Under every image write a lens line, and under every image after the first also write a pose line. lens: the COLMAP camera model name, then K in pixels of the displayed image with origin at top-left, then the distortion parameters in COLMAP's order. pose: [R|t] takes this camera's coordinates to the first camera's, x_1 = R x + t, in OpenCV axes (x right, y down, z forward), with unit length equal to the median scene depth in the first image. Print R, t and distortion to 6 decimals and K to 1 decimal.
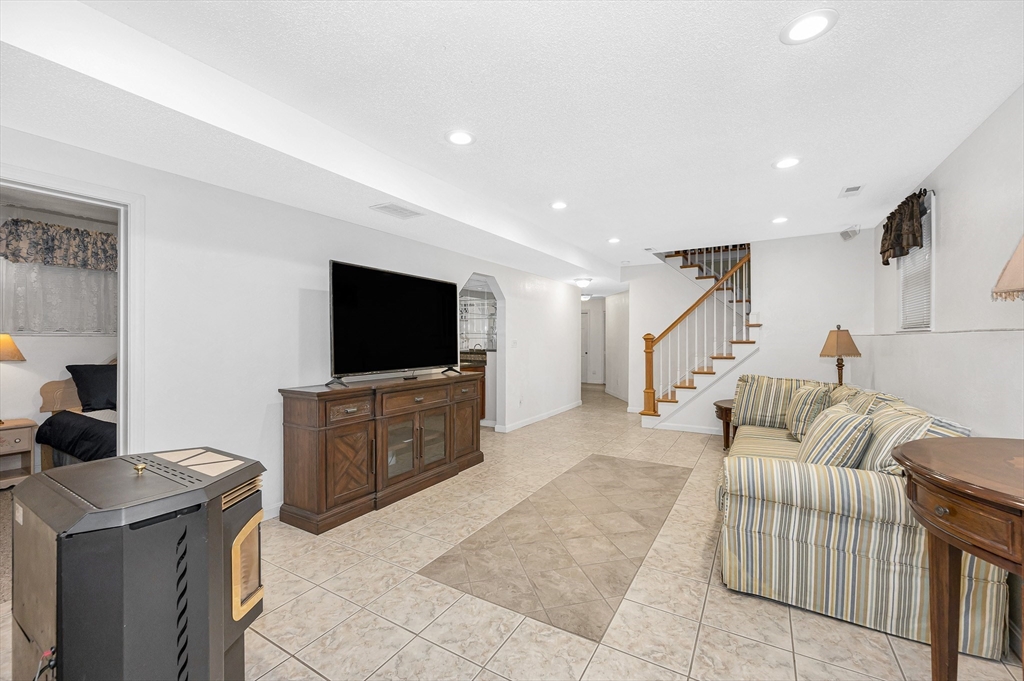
lens RADIAL K [[420.2, 0, 516.4], [0, 420.2, 346.0], [0, 0, 1]] dist [-0.005599, -0.000571]
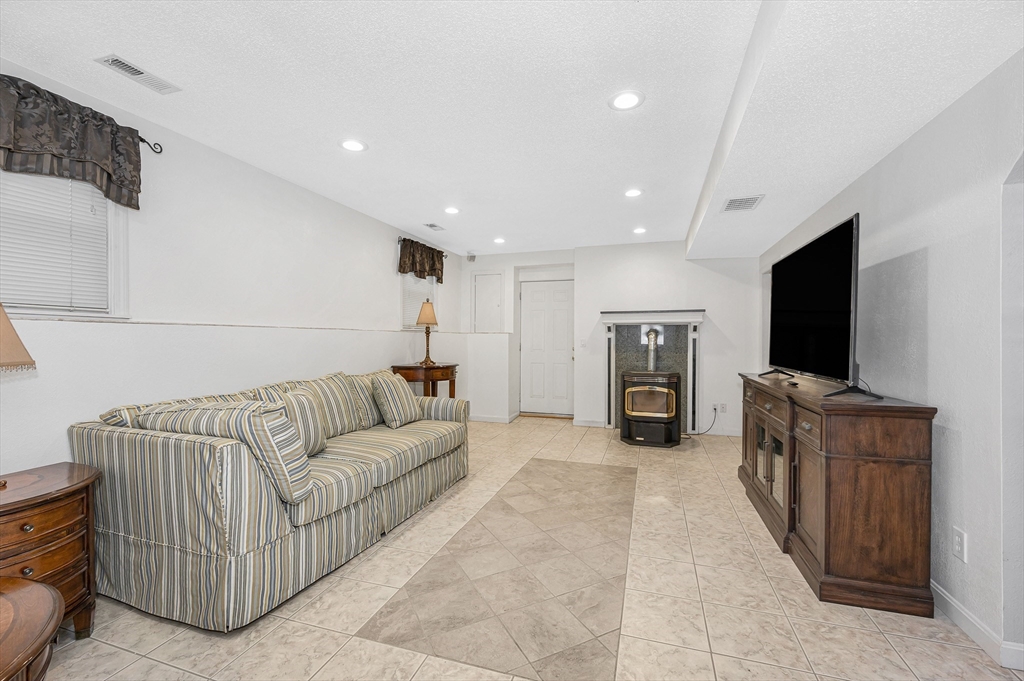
lens RADIAL K [[420.2, 0, 513.6], [0, 420.2, 340.6], [0, 0, 1]] dist [-0.005599, -0.000571]
pose [[-0.976341, -0.000822, -0.216234, 0.502880], [-0.004802, 0.999829, 0.017883, -0.014192], [0.216182, 0.018498, -0.976178, 2.022562]]
